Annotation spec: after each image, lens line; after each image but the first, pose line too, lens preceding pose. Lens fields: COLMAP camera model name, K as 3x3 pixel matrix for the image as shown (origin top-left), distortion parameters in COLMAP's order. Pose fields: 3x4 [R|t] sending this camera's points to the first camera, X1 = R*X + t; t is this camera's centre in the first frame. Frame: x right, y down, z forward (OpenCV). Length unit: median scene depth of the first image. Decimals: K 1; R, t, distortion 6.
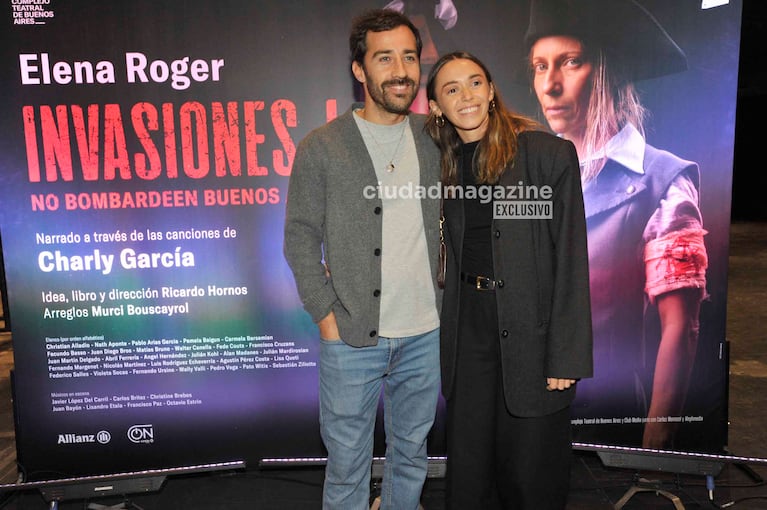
lens RADIAL K [[671.2, 0, 386.7], [0, 671.2, 249.5], [0, 0, 1]] dist [0.048675, -0.023071]
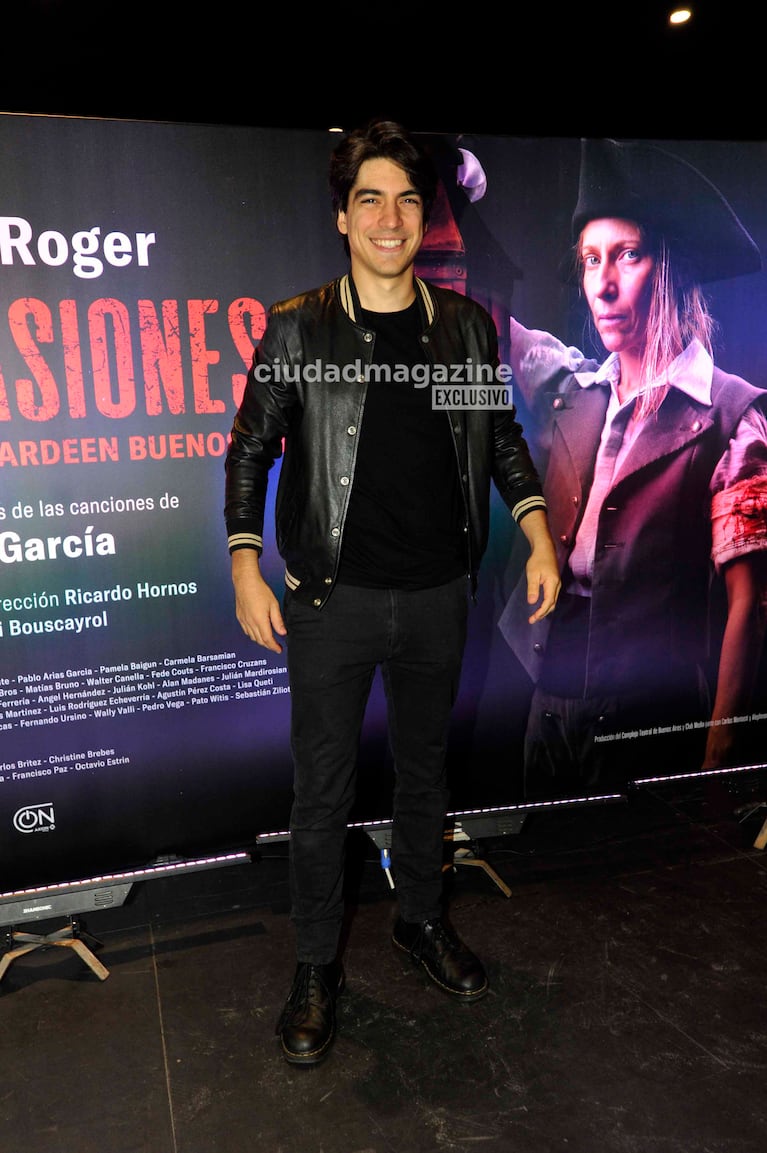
lens RADIAL K [[1009.0, 0, 375.5], [0, 1009.0, 591.0], [0, 0, 1]] dist [0.048675, -0.023071]
pose [[0.959665, -0.058897, 0.274908, -0.314774], [0.045373, 0.997438, 0.055303, 0.017247], [-0.277461, -0.040599, 0.959879, -0.012575]]
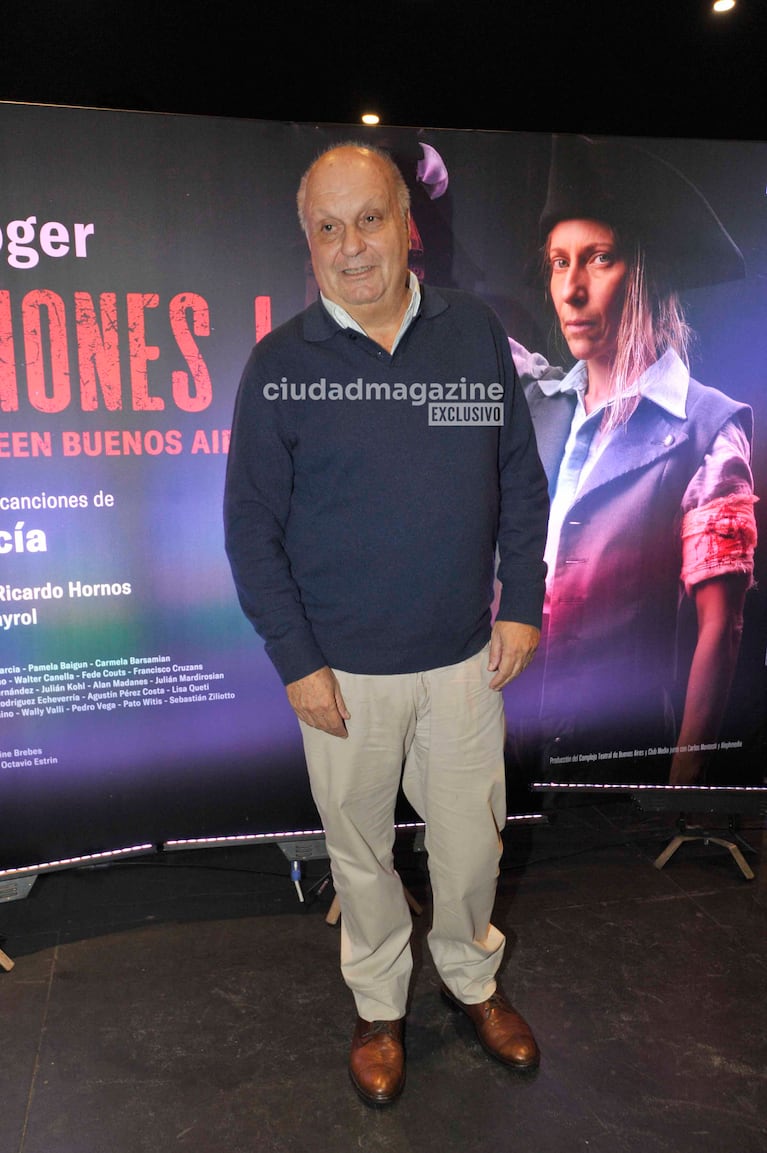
lens RADIAL K [[1009.0, 0, 375.5], [0, 1009.0, 591.0], [0, 0, 1]] dist [0.048675, -0.023071]
pose [[0.974572, -0.019579, 0.223219, -0.196319], [0.004678, 0.997736, 0.067091, -0.001043], [-0.224027, -0.064341, 0.972457, -0.007895]]
